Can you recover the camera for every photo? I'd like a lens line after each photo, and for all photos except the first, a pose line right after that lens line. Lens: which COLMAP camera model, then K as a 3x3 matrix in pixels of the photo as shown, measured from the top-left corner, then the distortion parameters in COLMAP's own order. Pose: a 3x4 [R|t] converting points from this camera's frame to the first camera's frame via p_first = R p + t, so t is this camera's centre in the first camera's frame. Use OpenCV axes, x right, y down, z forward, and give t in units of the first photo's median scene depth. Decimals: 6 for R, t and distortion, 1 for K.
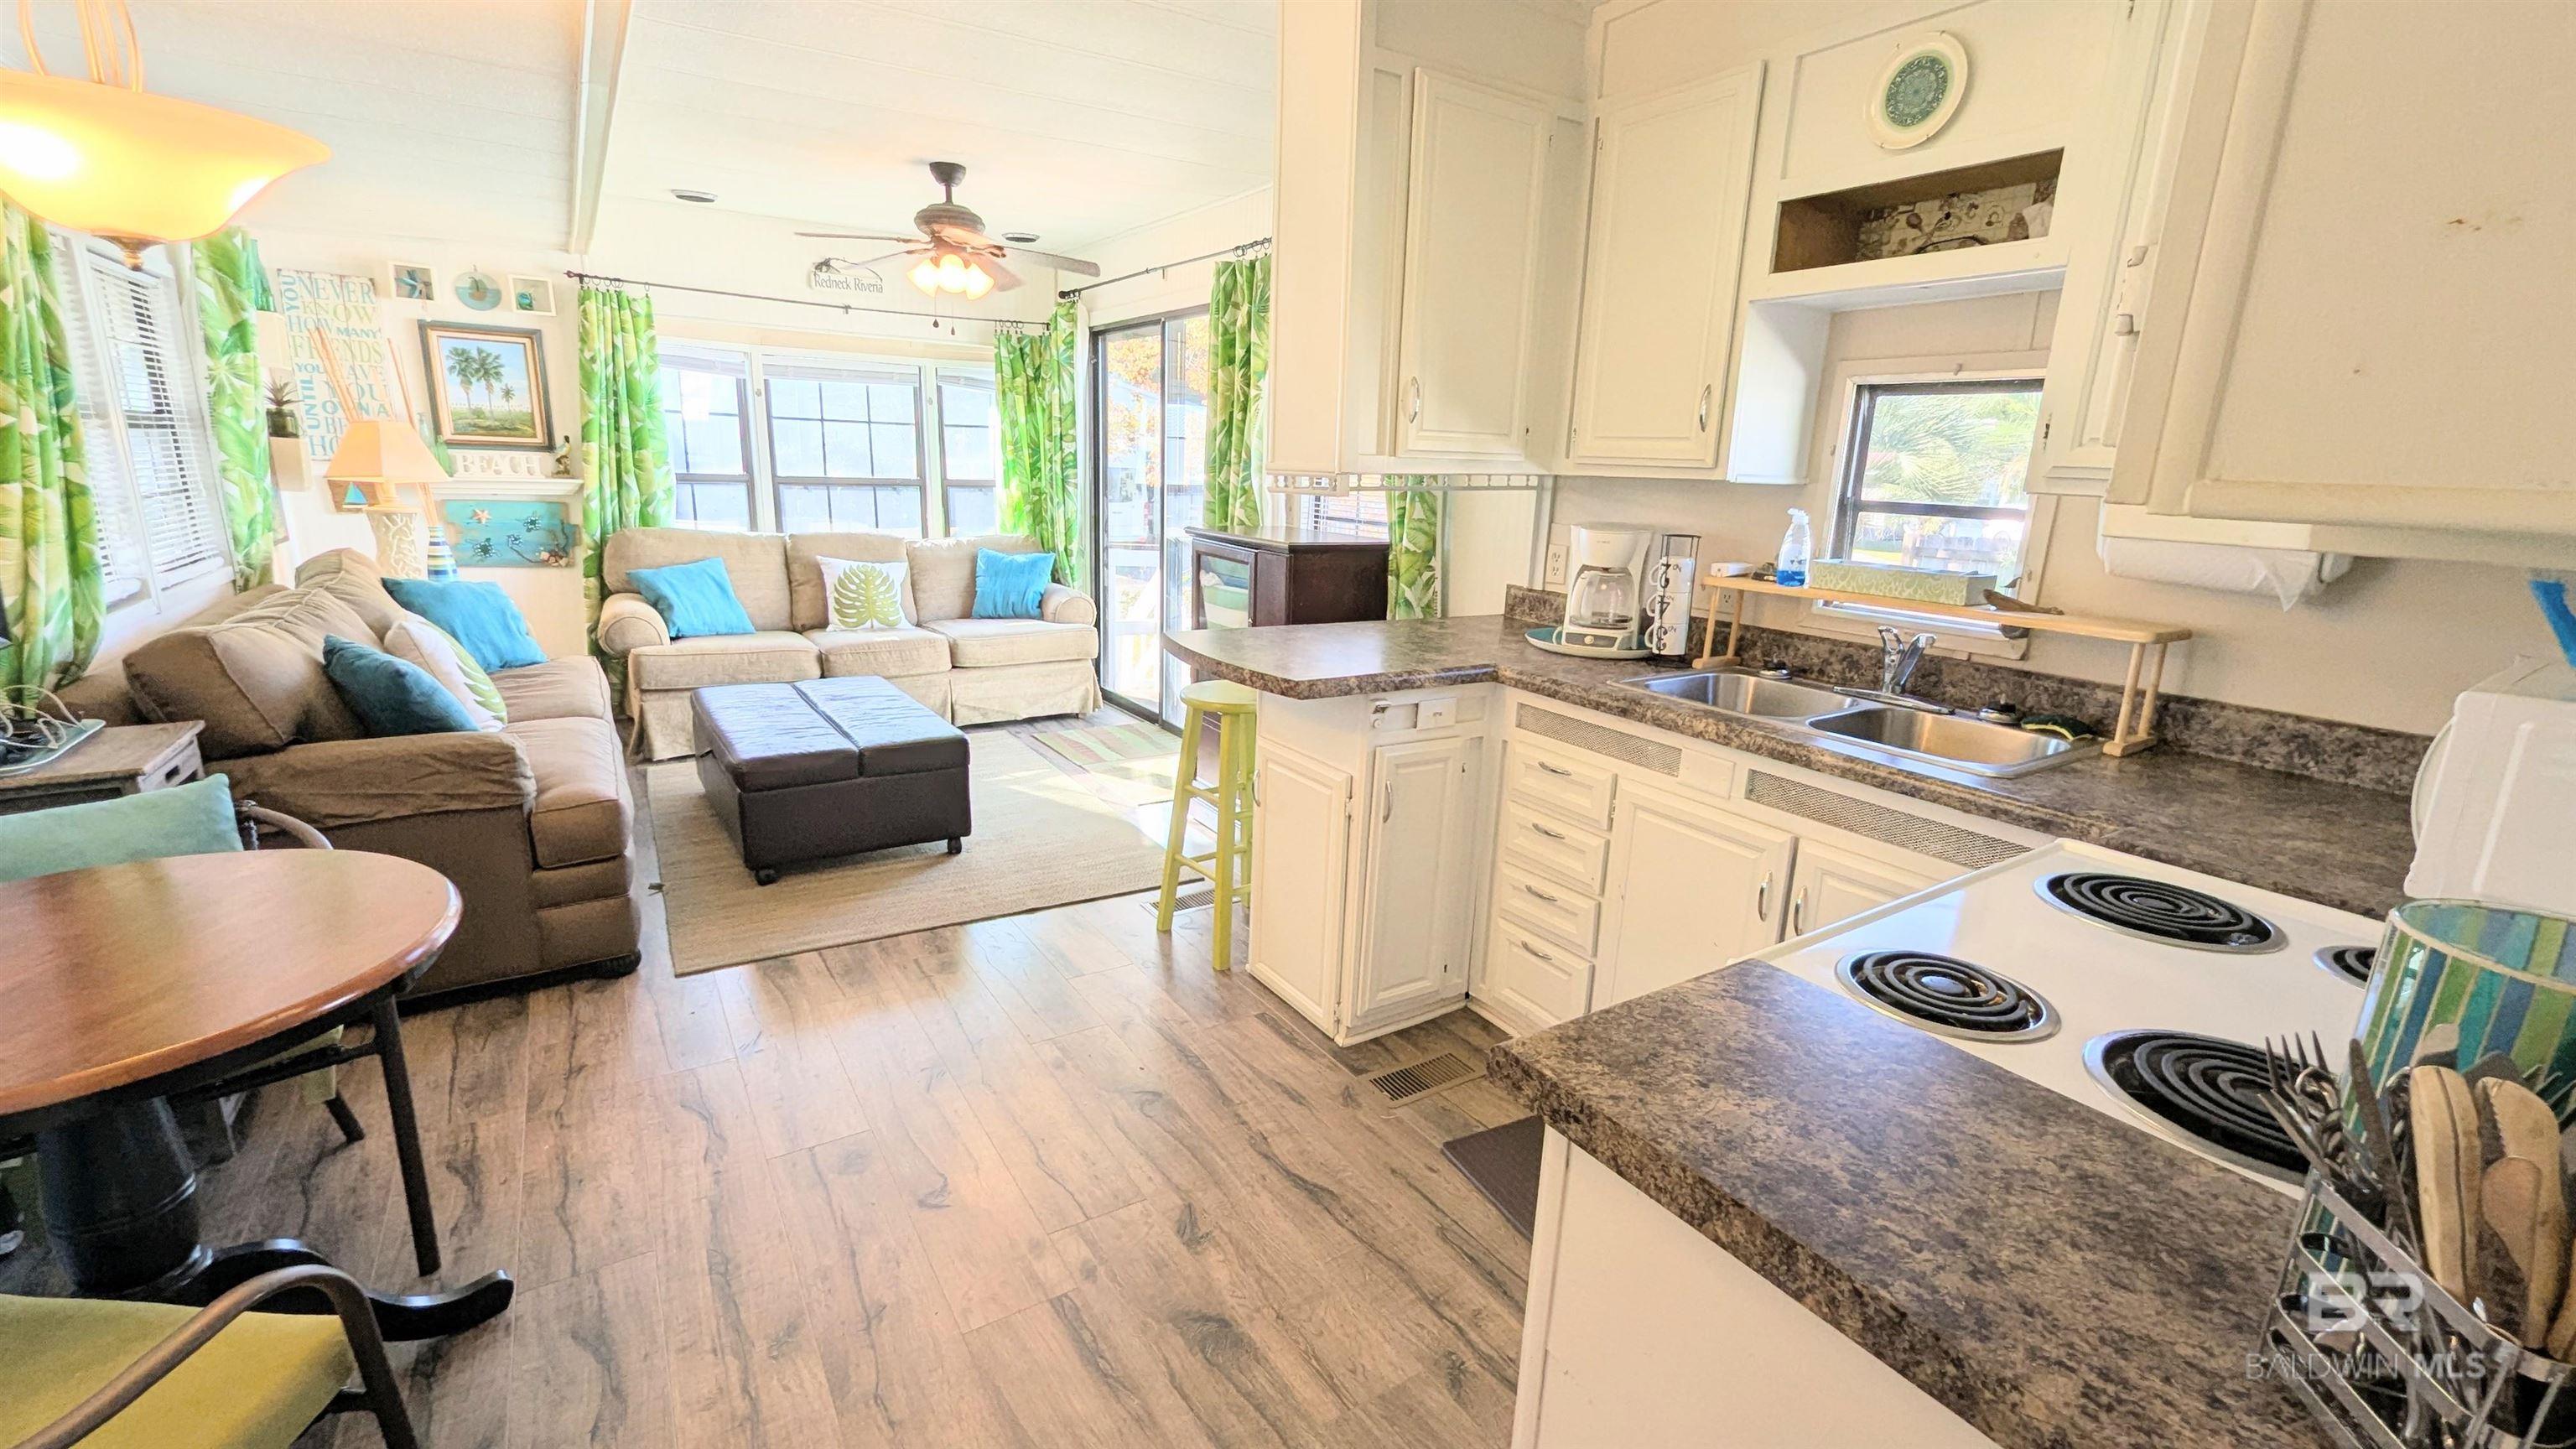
lens RADIAL K [[1074.3, 0, 1298.3], [0, 1074.3, 726.0], [0, 0, 1]] dist [0.002499, -0.001393]
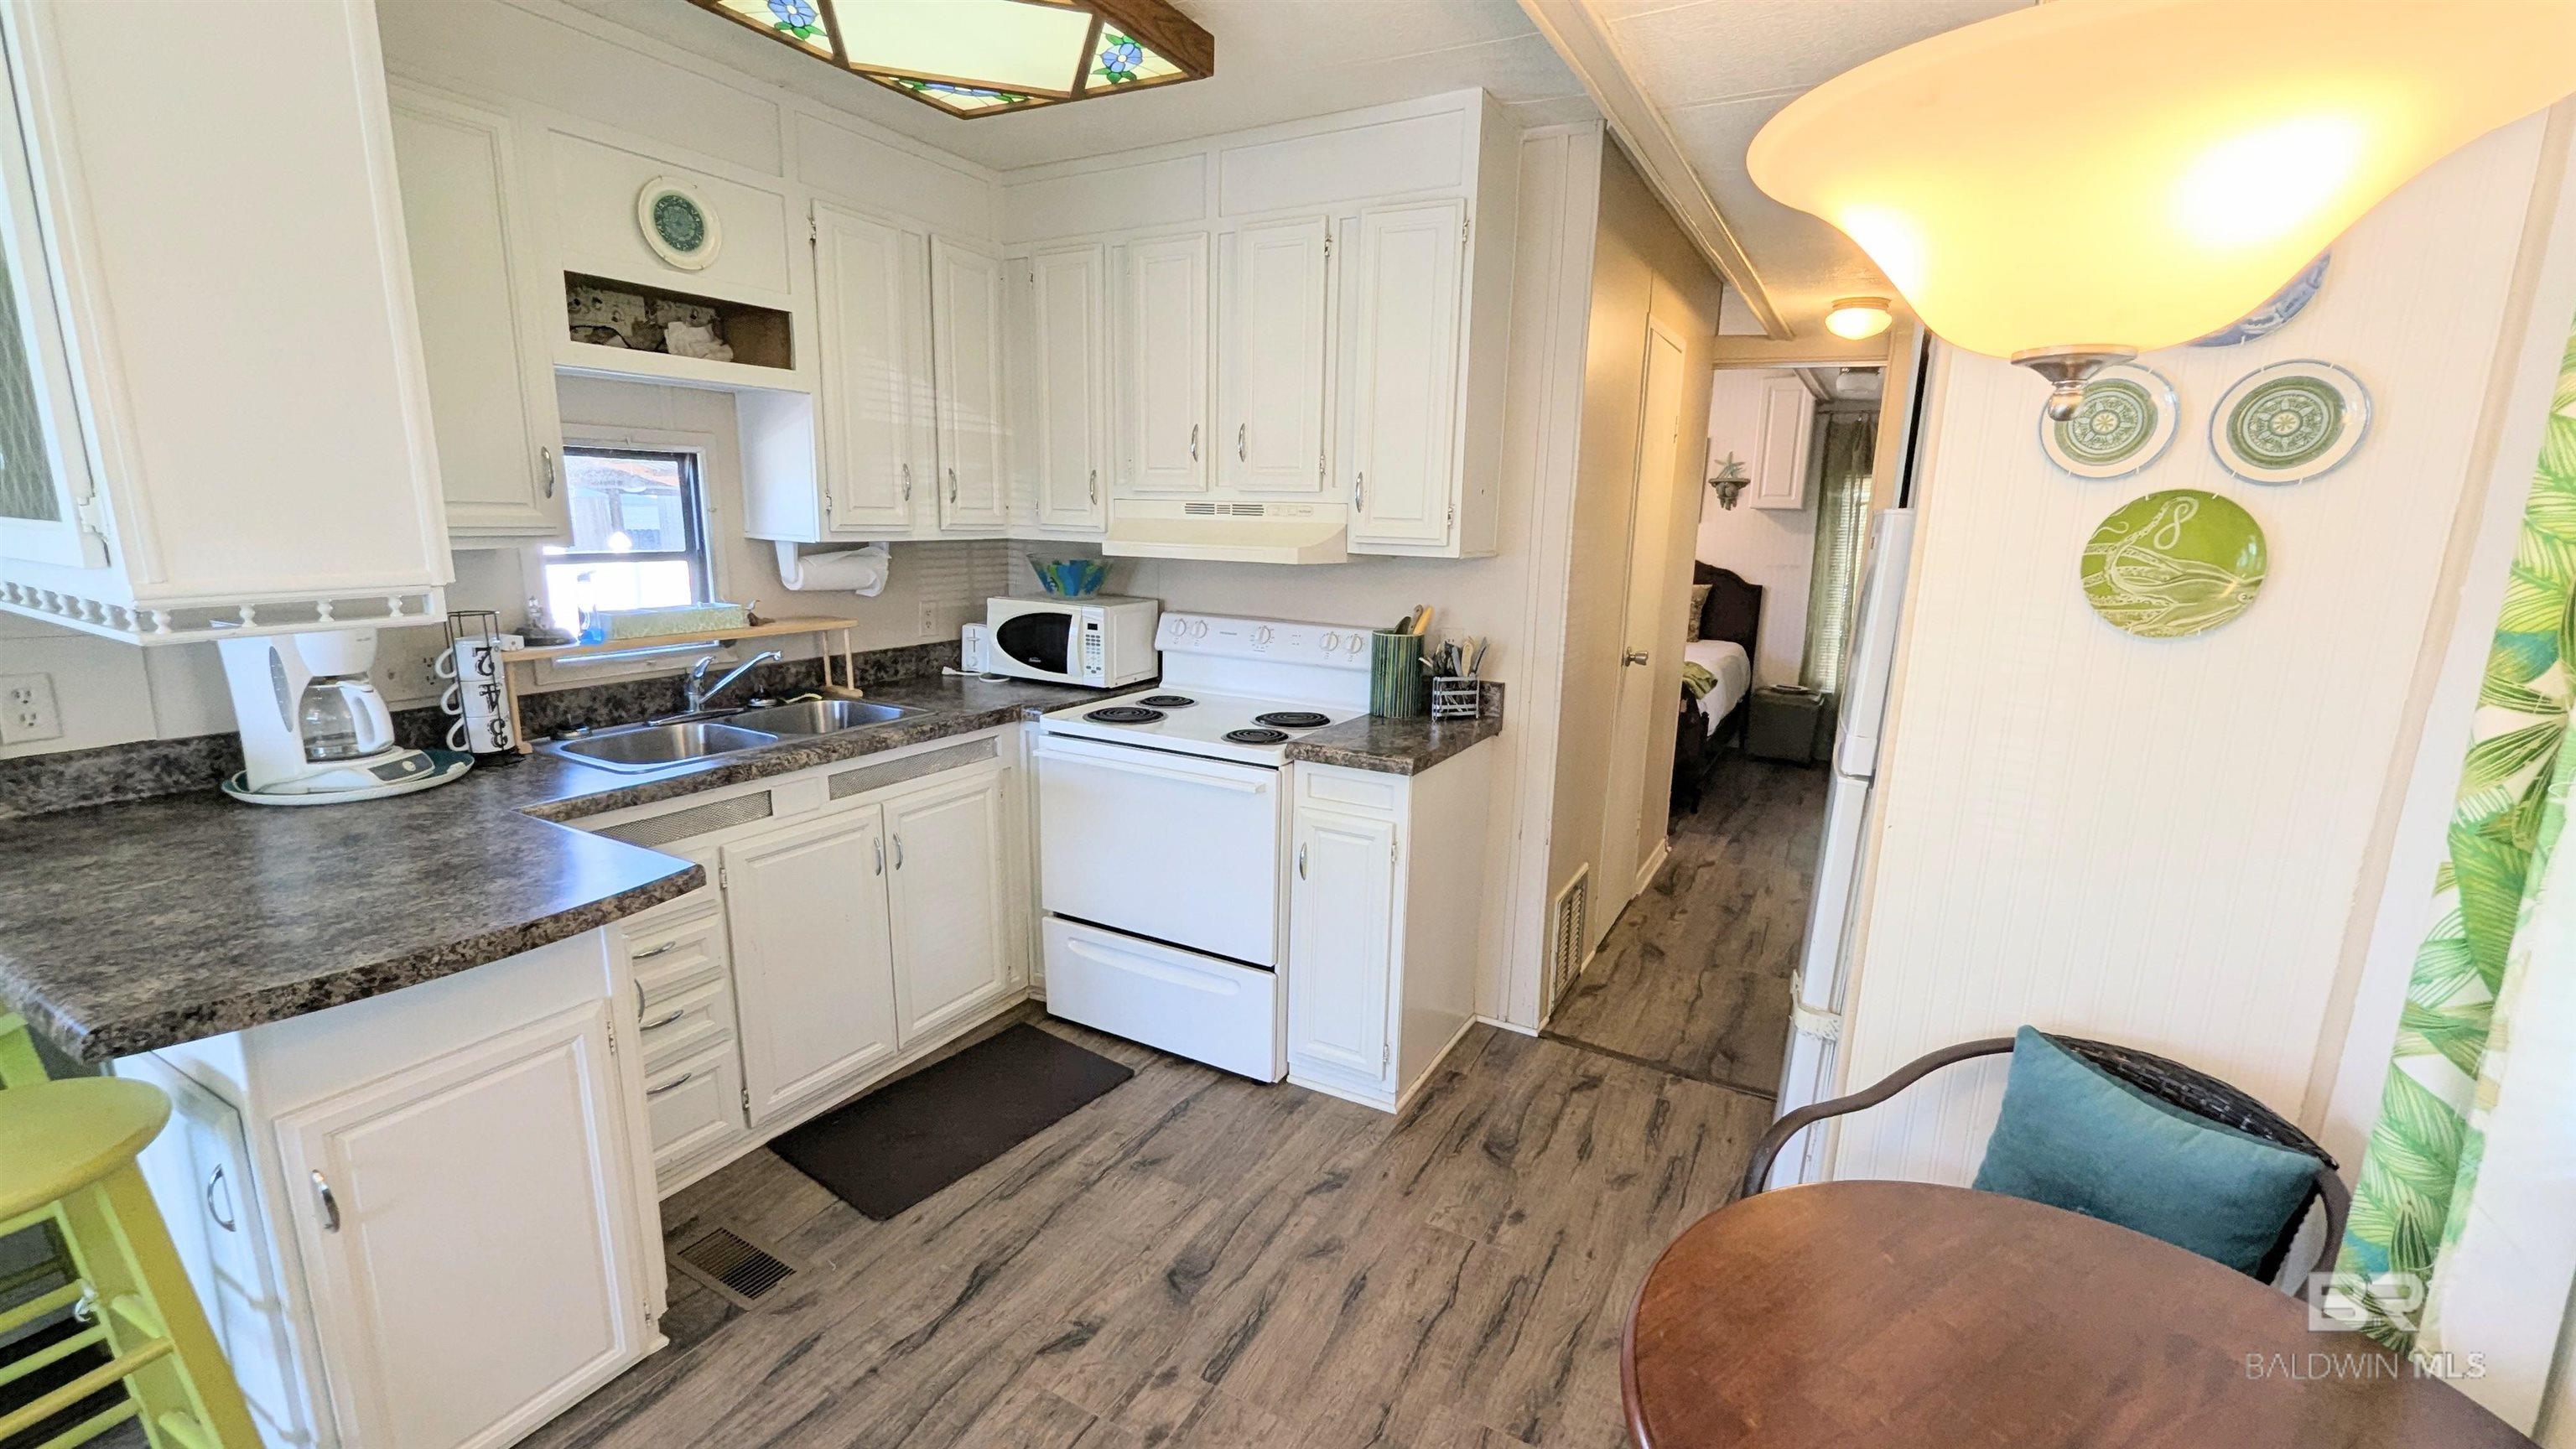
lens RADIAL K [[1074.3, 0, 1300.3], [0, 1074.3, 734.4], [0, 0, 1]] dist [0.002499, -0.001393]
pose [[-0.463850, -0.229280, 0.855730, -0.776274], [0.175762, 0.922911, 0.342553, -0.293253], [-0.868303, 0.309298, -0.387794, 0.872589]]
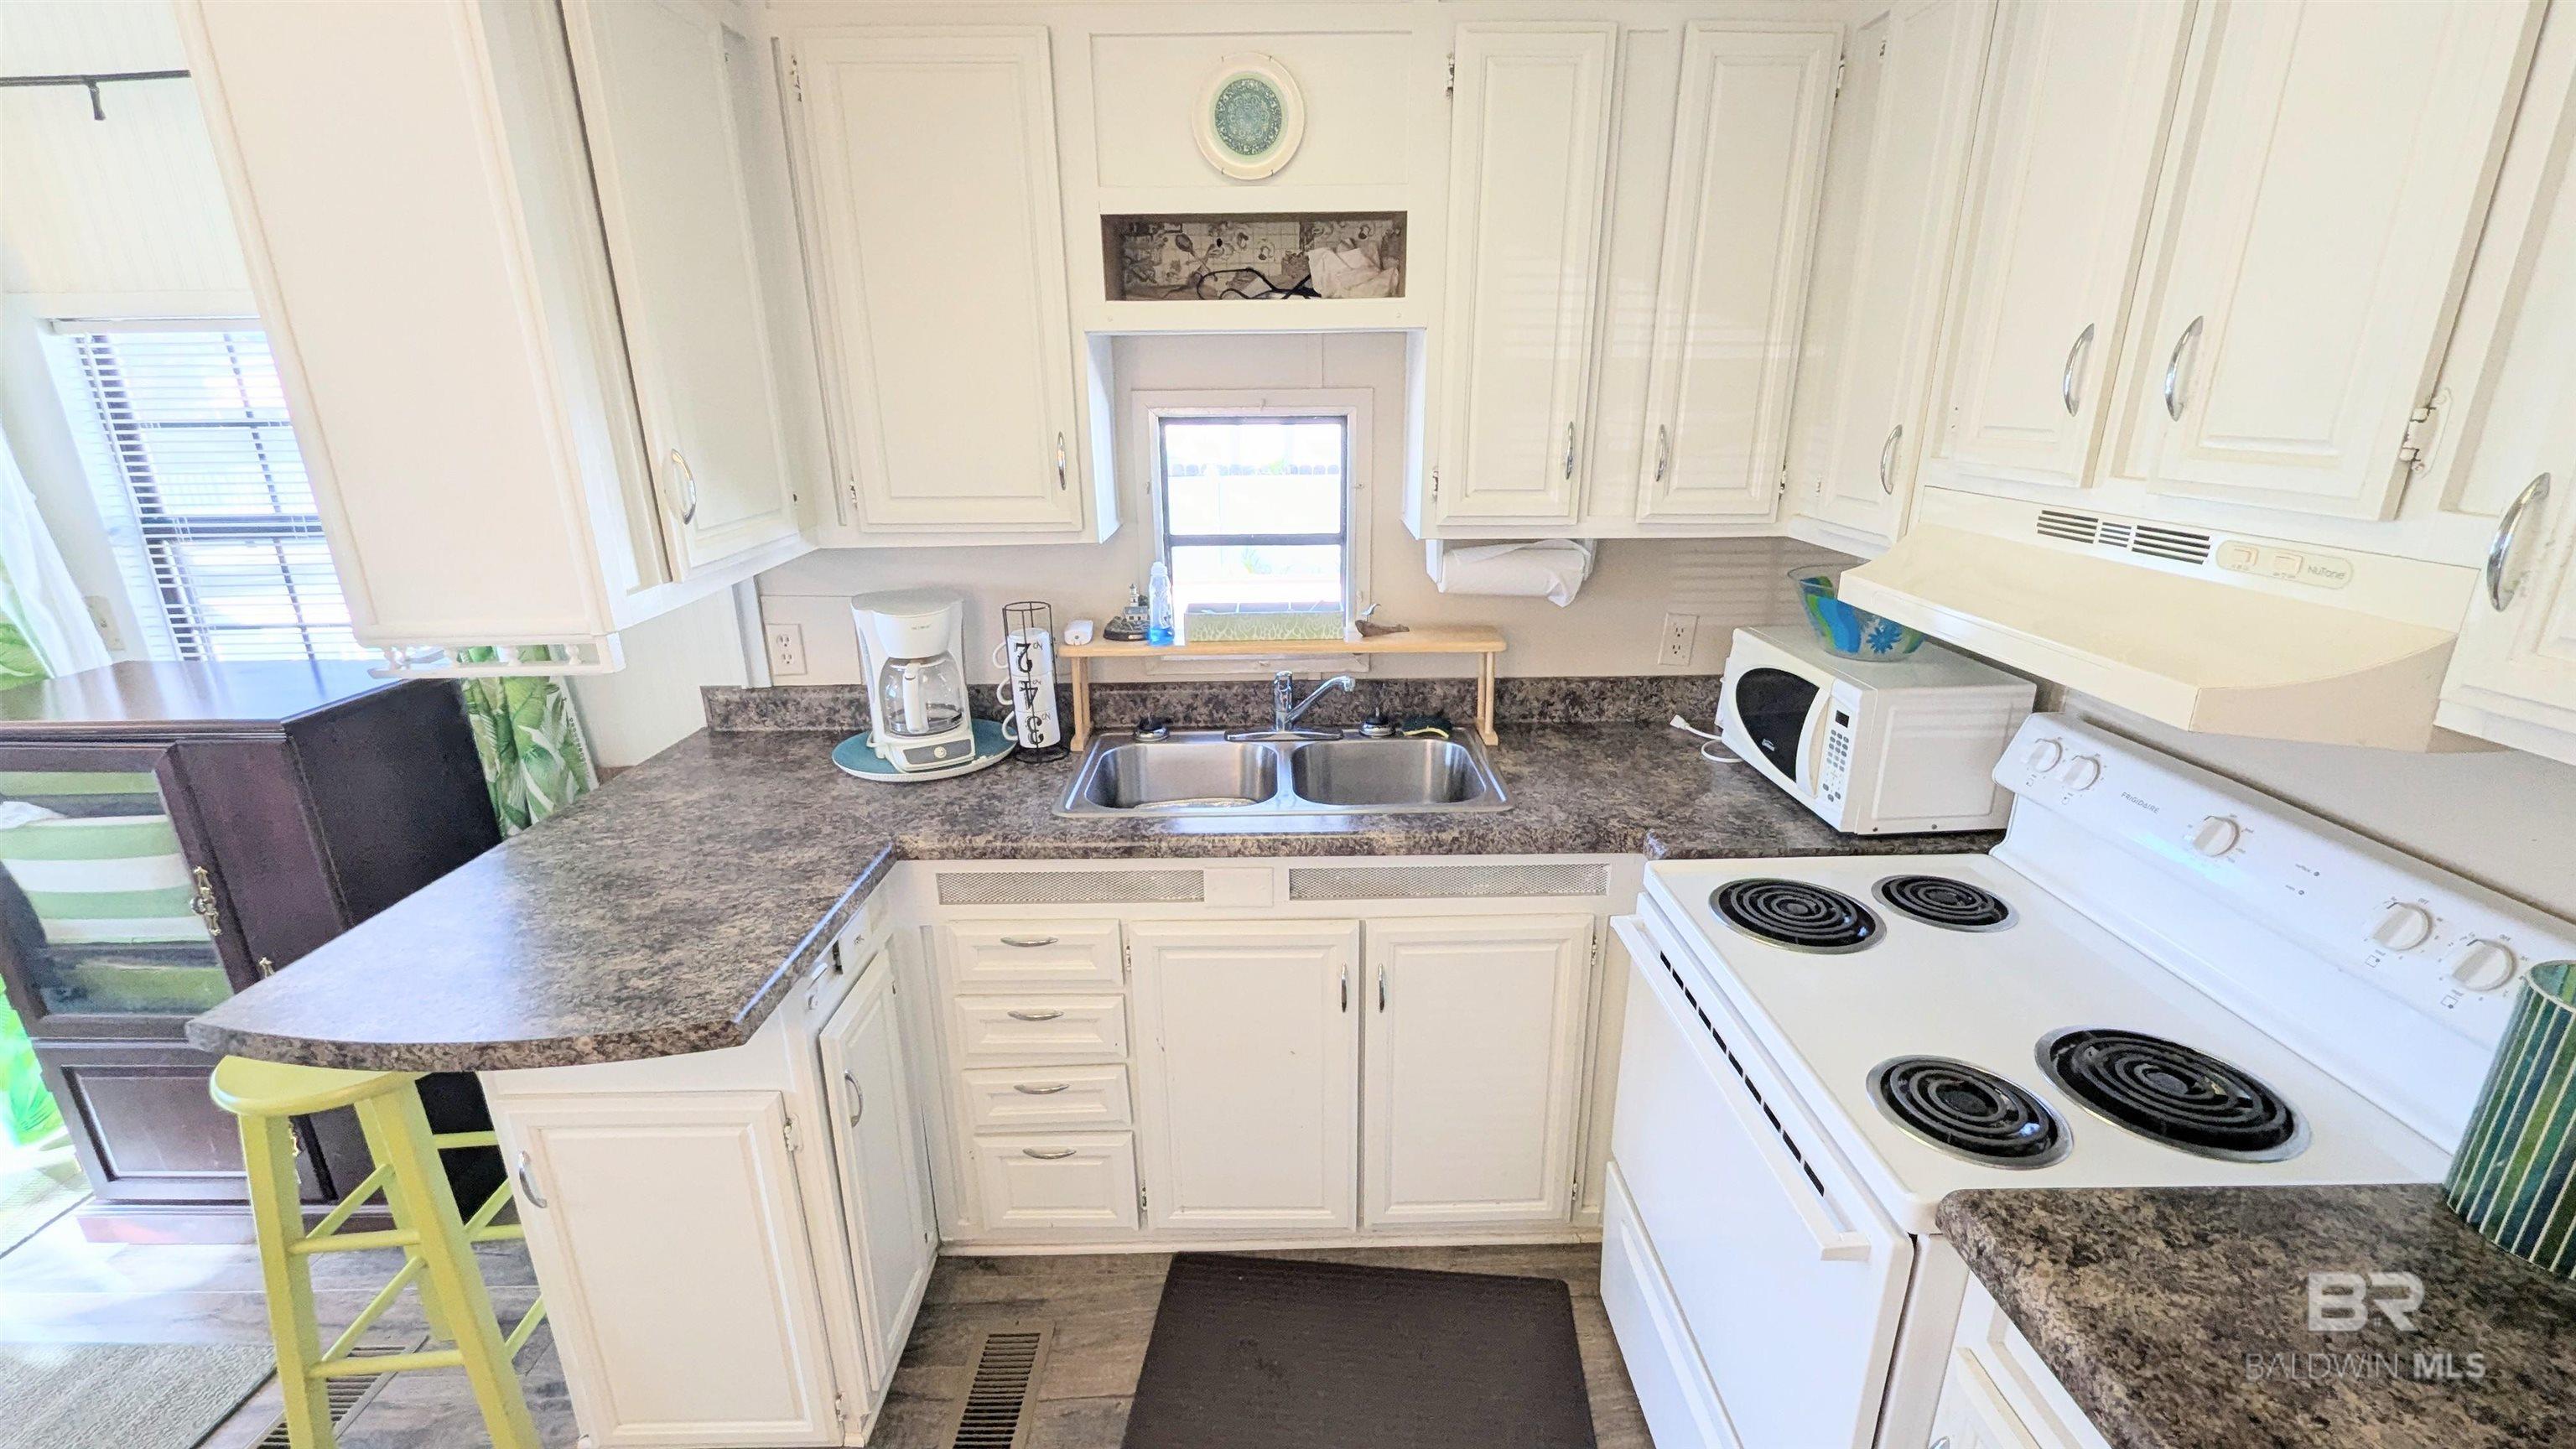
lens RADIAL K [[1074.3, 0, 1288.5], [0, 1074.3, 736.0], [0, 0, 1]] dist [0.002499, -0.001393]
pose [[0.540799, -0.301027, 0.785442, -0.236227], [0.232107, 0.950921, 0.204636, -0.225908], [-0.808494, 0.071640, 0.584128, 0.399964]]
